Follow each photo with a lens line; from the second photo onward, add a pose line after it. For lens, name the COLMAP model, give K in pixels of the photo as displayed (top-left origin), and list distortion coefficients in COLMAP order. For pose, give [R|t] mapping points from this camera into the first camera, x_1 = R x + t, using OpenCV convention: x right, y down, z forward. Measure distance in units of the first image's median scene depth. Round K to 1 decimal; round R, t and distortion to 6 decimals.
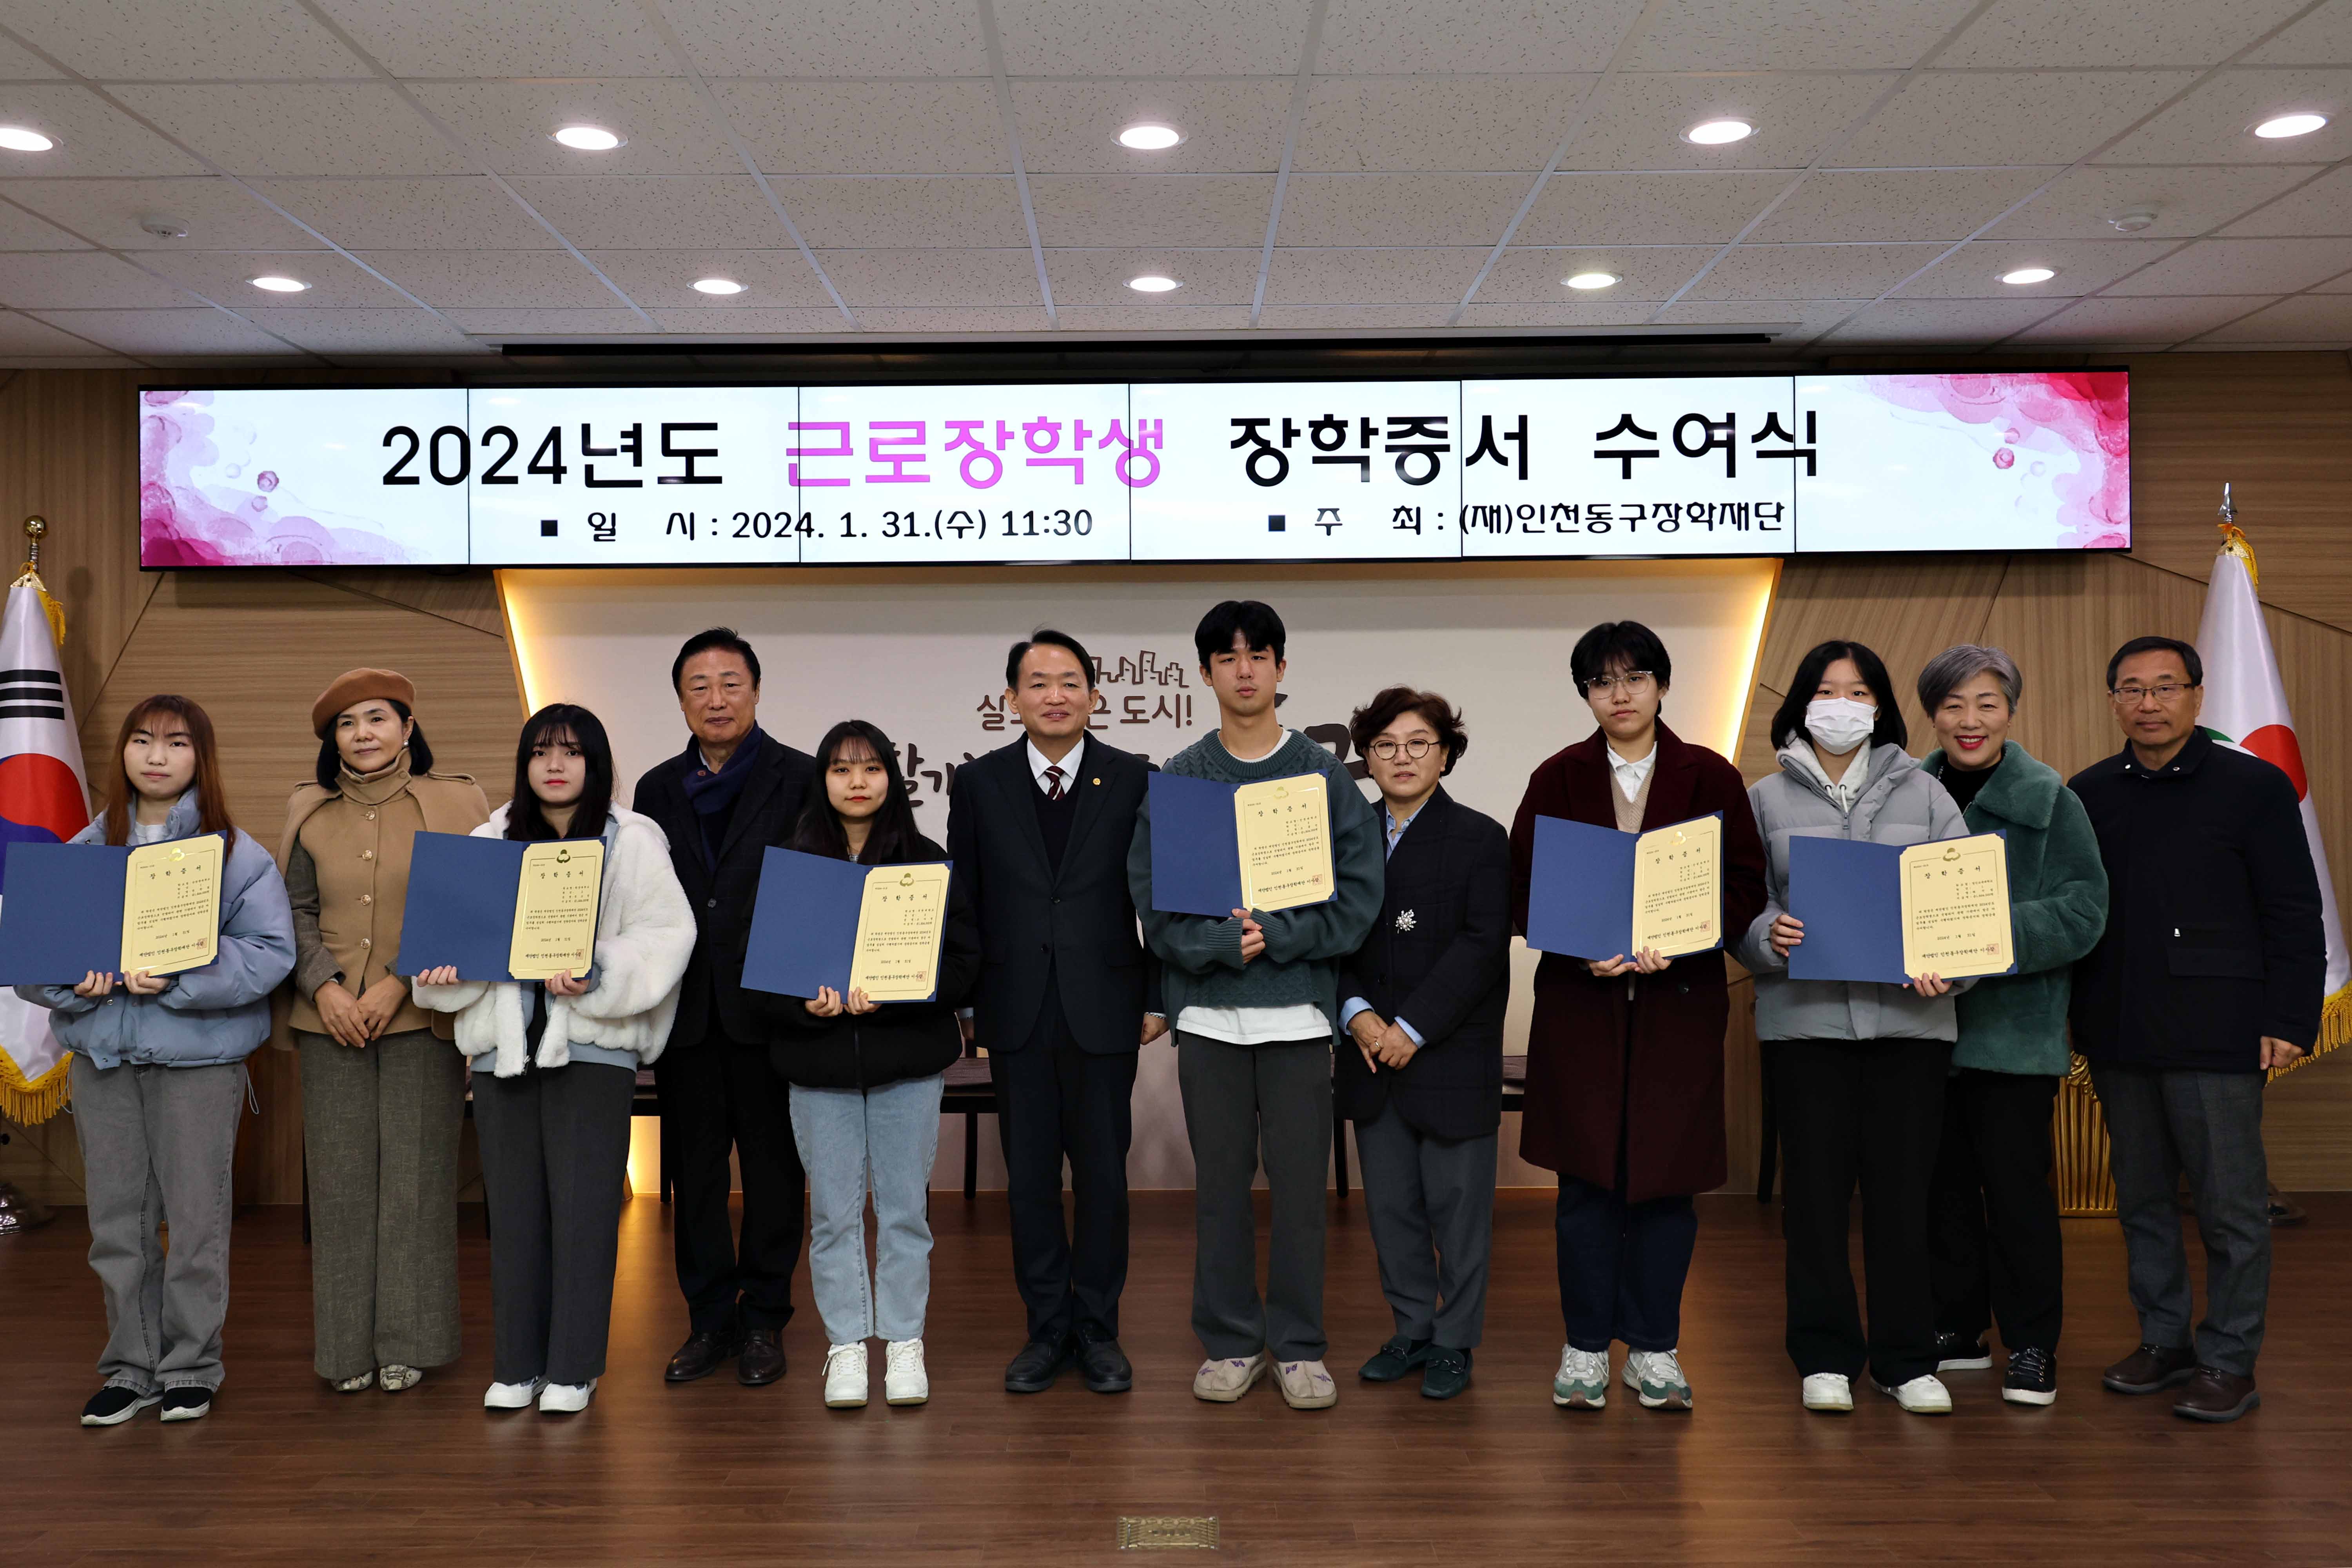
lens RADIAL K [[1853.8, 0, 1139.9], [0, 1853.8, 760.2], [0, 0, 1]] dist [0.019001, -0.012330]
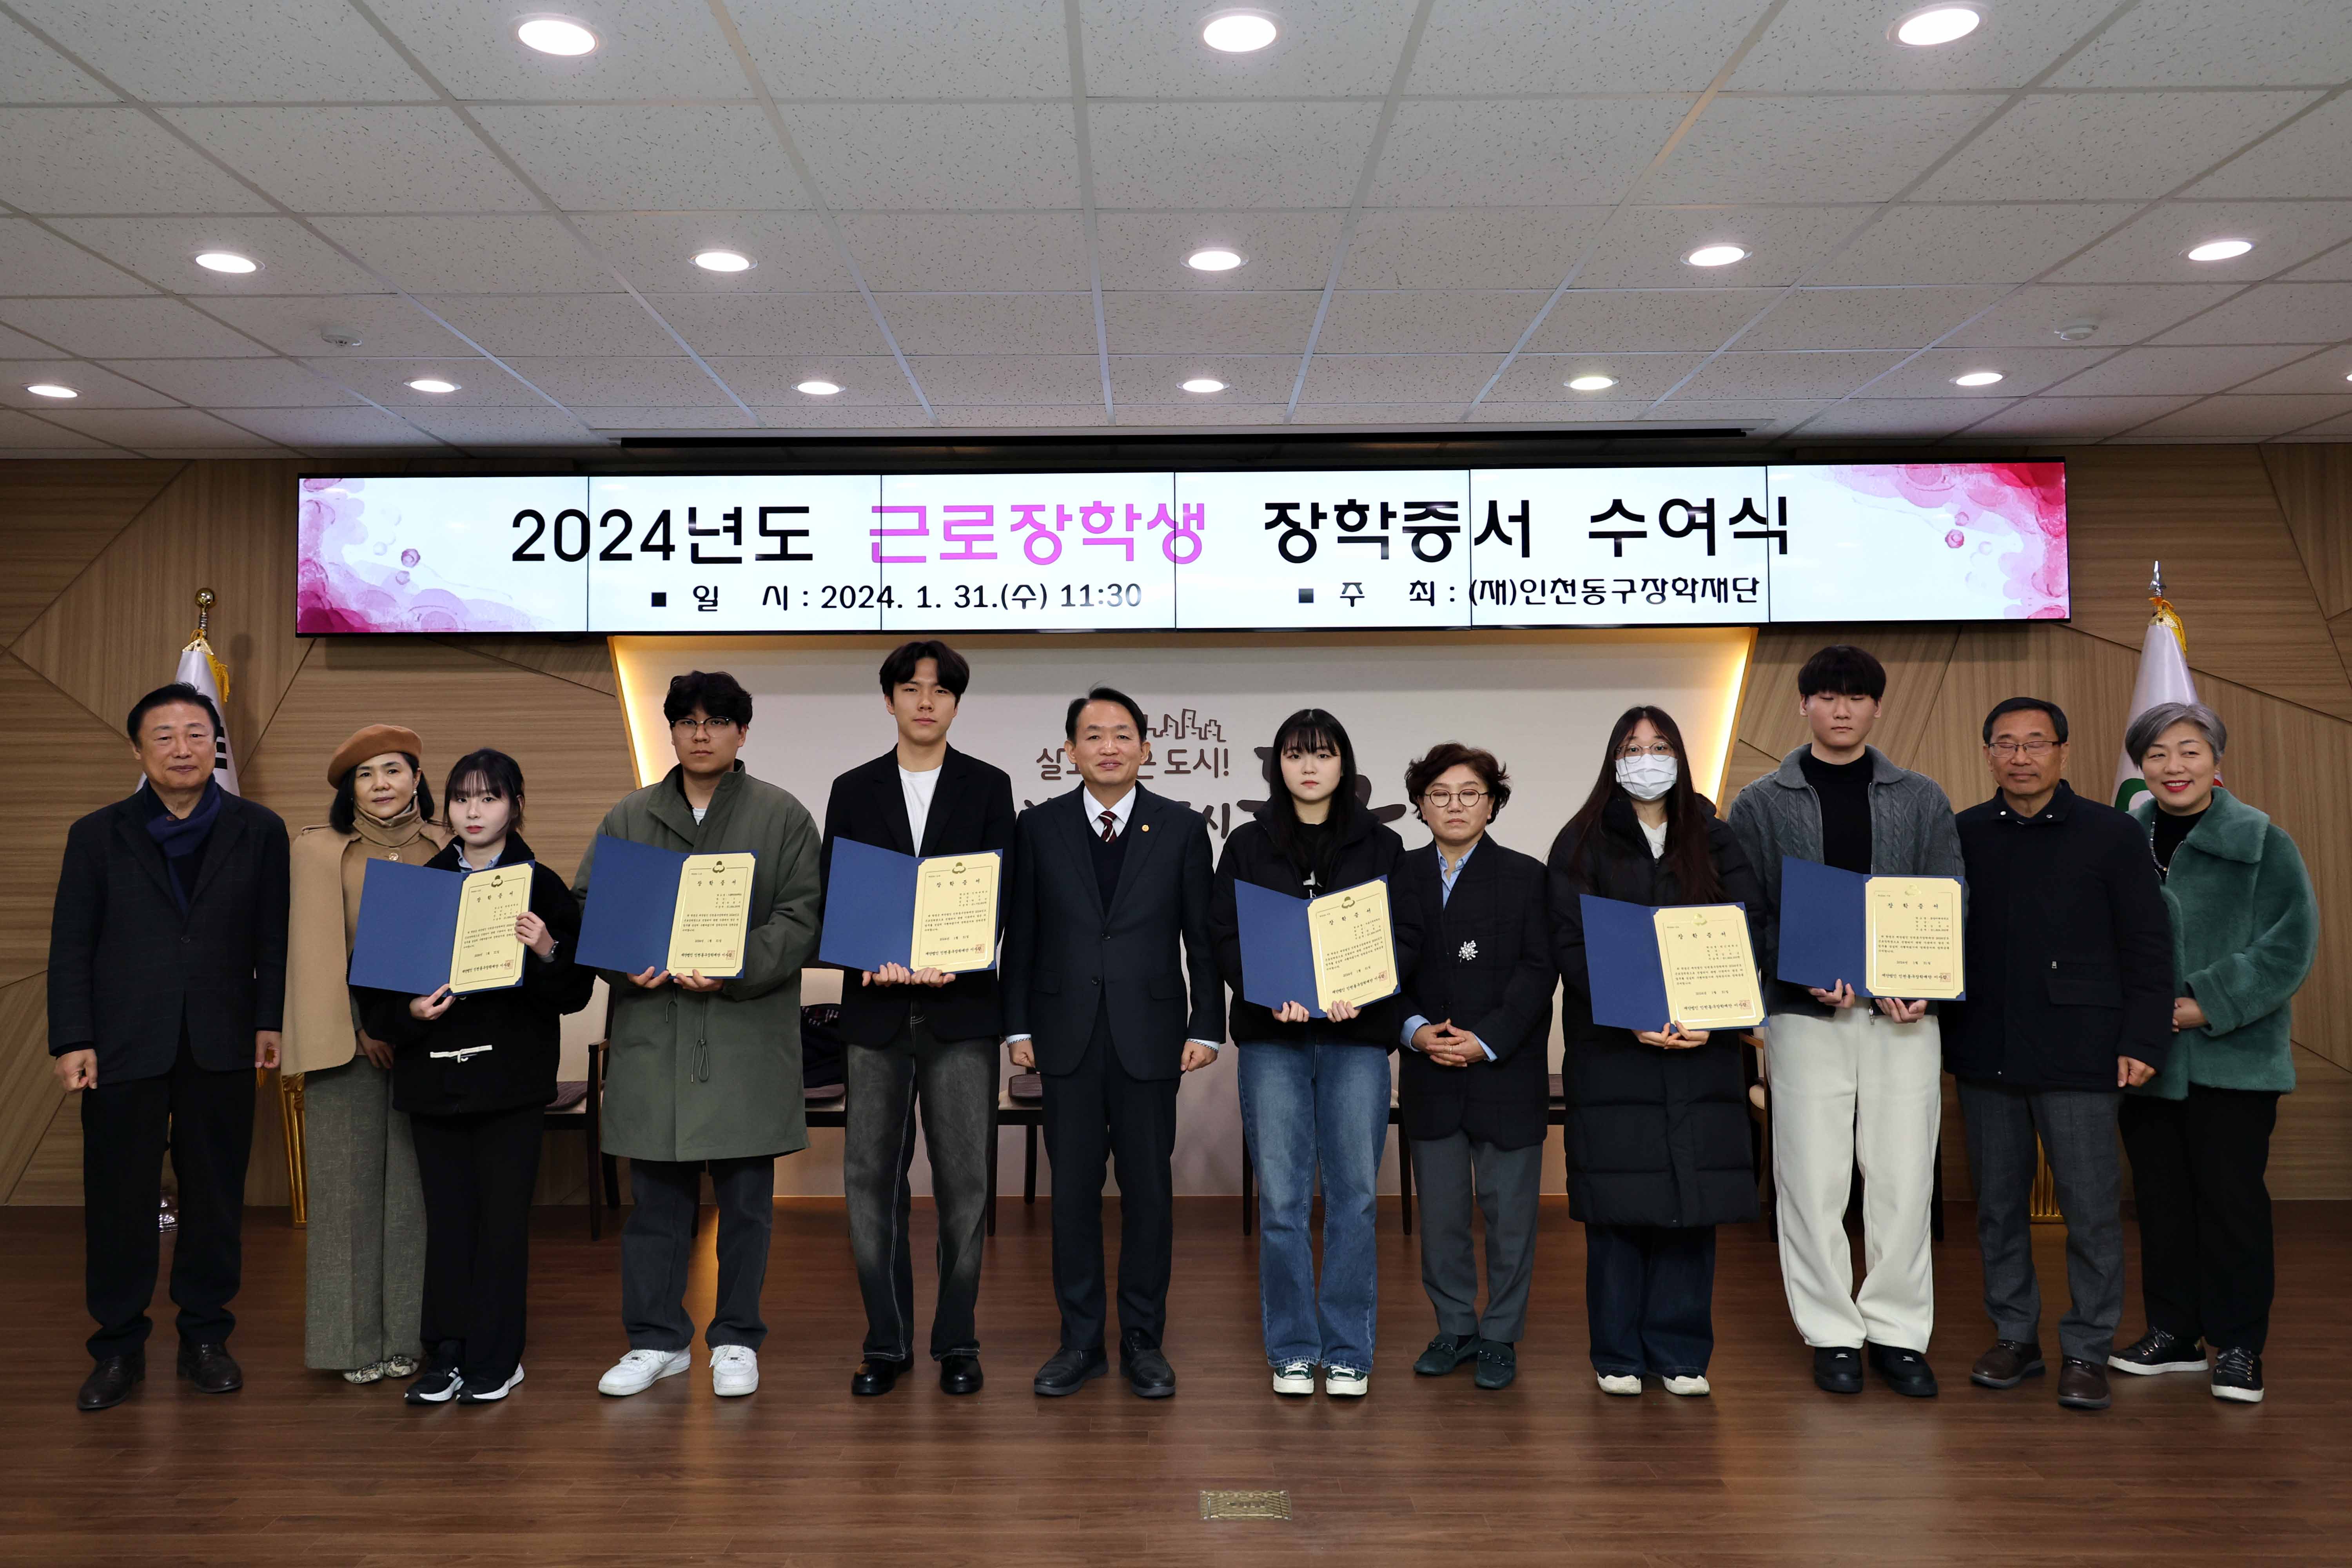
lens RADIAL K [[1680.8, 0, 1128.6], [0, 1680.8, 735.9], [0, 0, 1]] dist [0.016750, -0.011514]
pose [[0.999981, 0.001511, -0.005951, -0.027452], [-0.001760, 0.999108, -0.042191, 0.000119], [0.005882, 0.042201, 0.999092, -0.013542]]
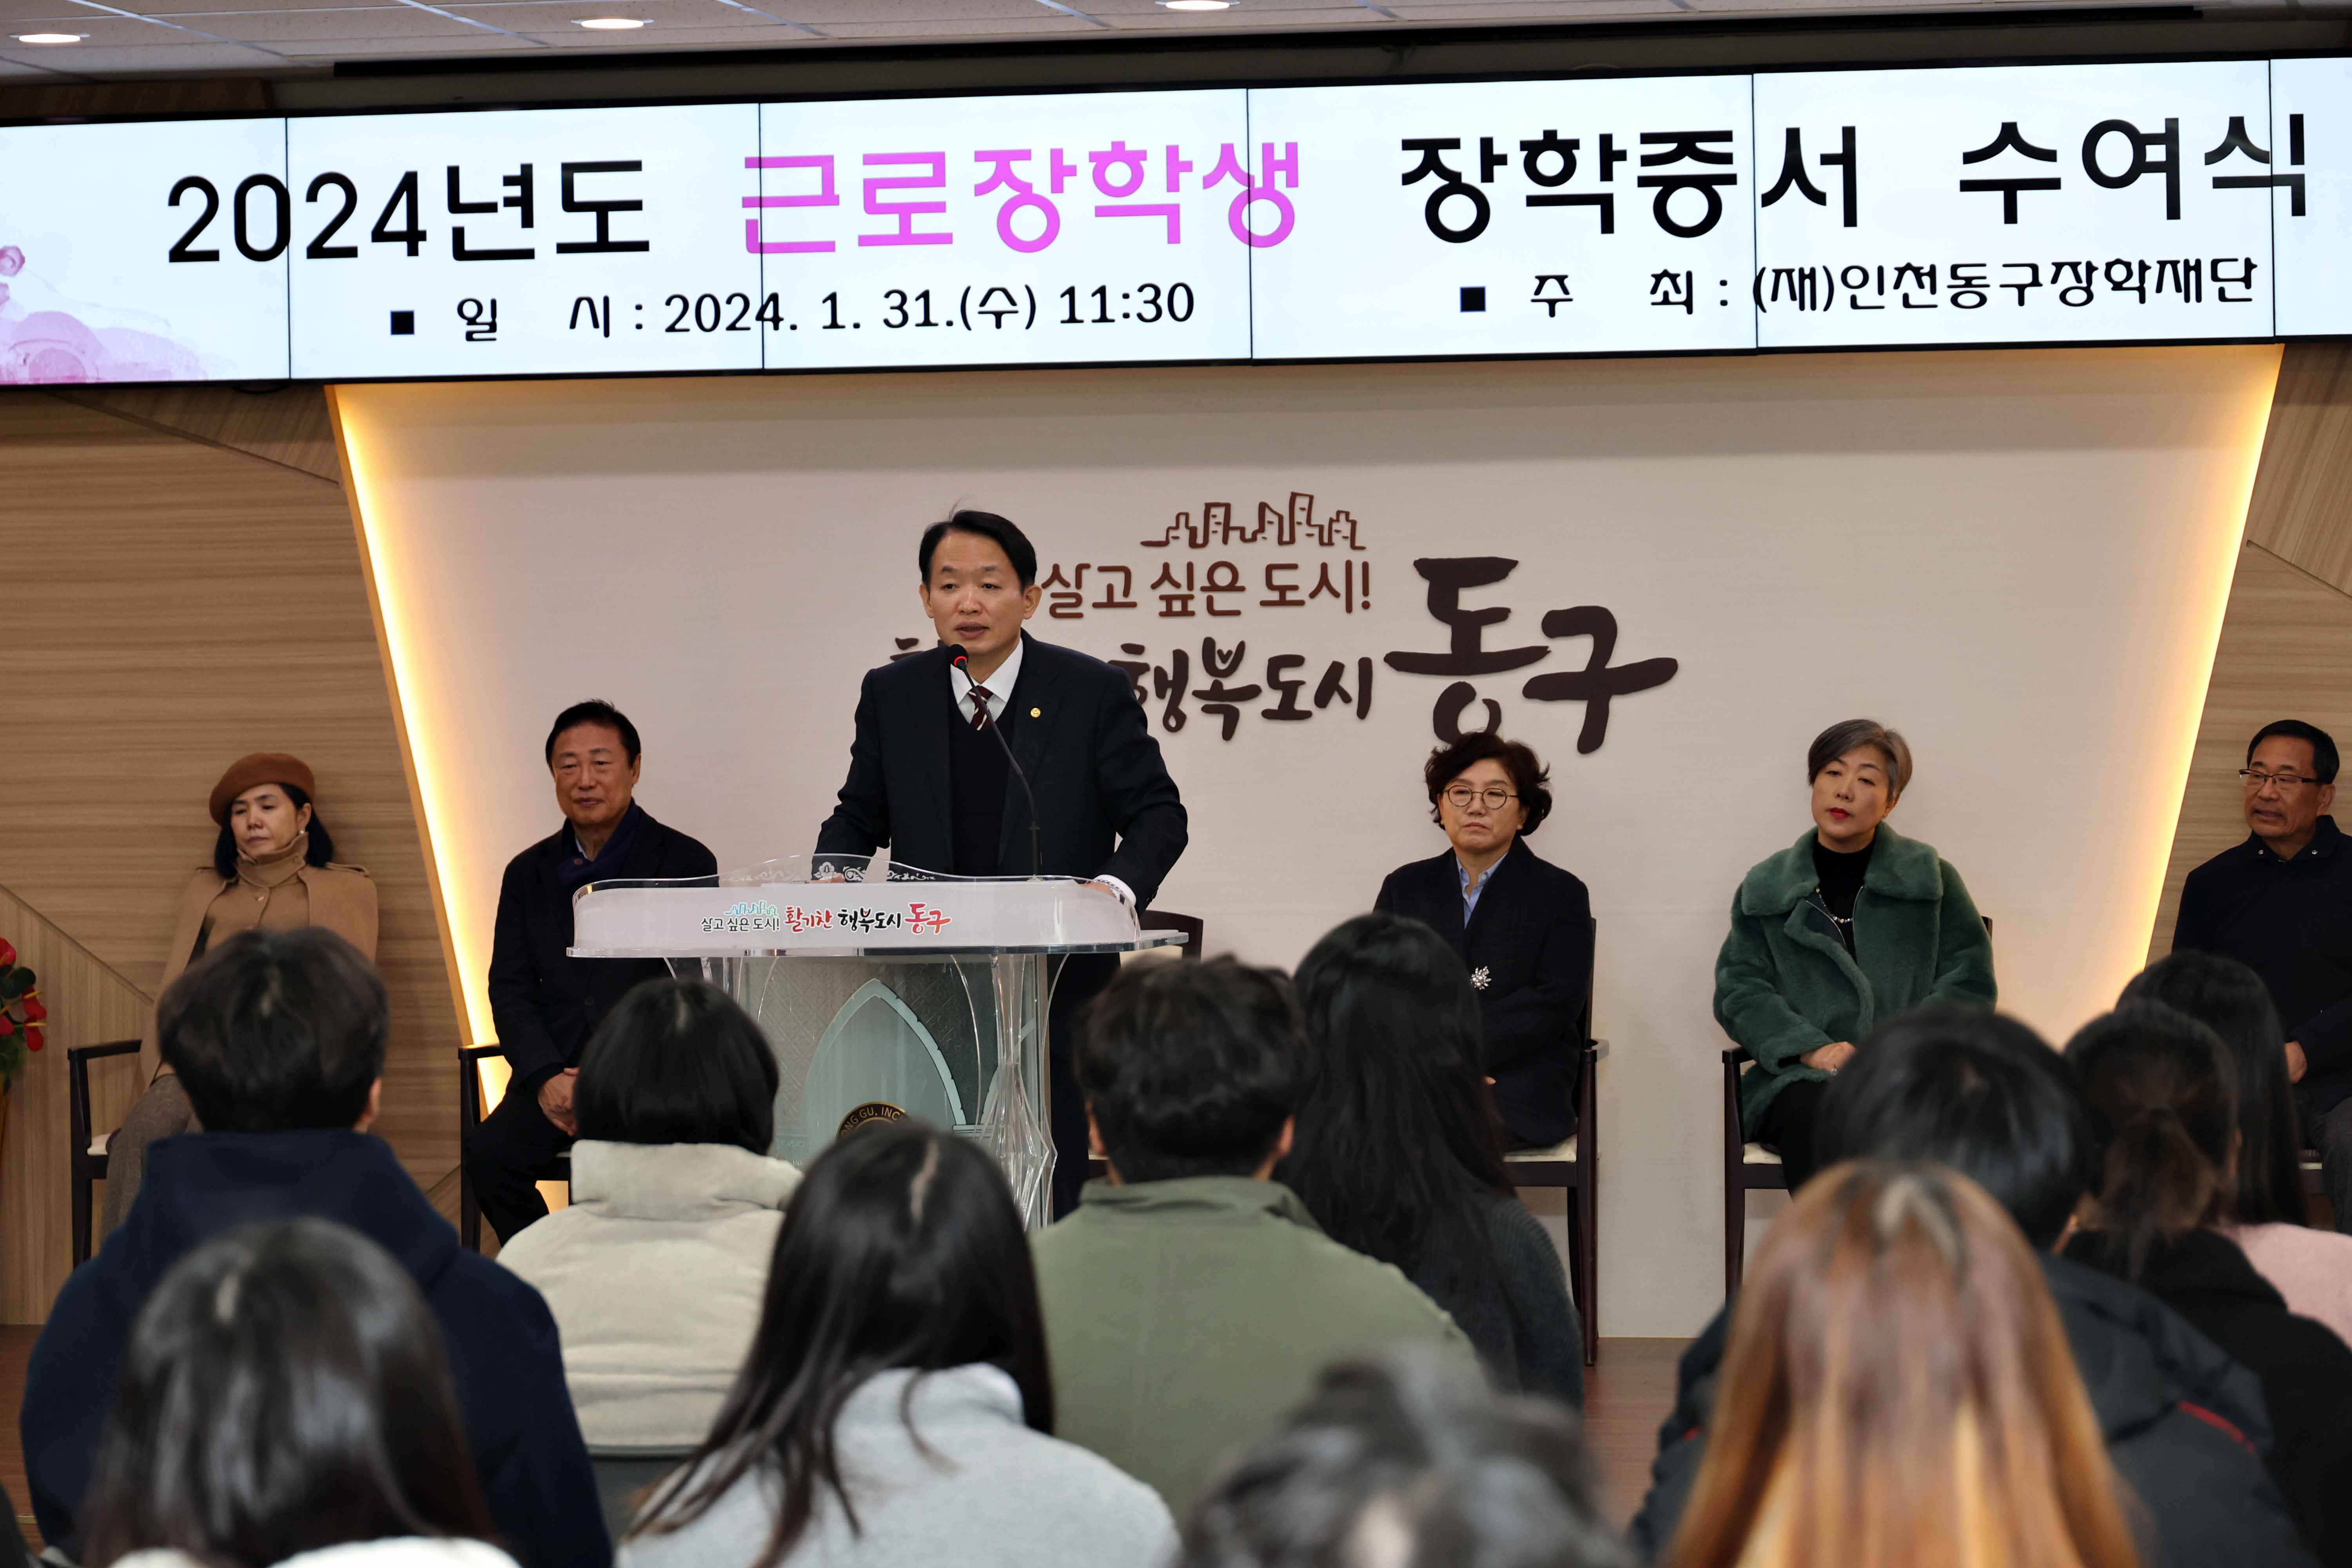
lens RADIAL K [[6699.9, 0, 1165.1], [0, 6699.9, 791.8], [0, 0, 1]] dist [-0.104304, 0.000000]
pose [[0.978356, 0.000324, -0.206928, 0.454288], [0.006583, 0.999444, 0.032689, -0.033148], [0.206824, -0.033344, 0.977810, -1.318655]]
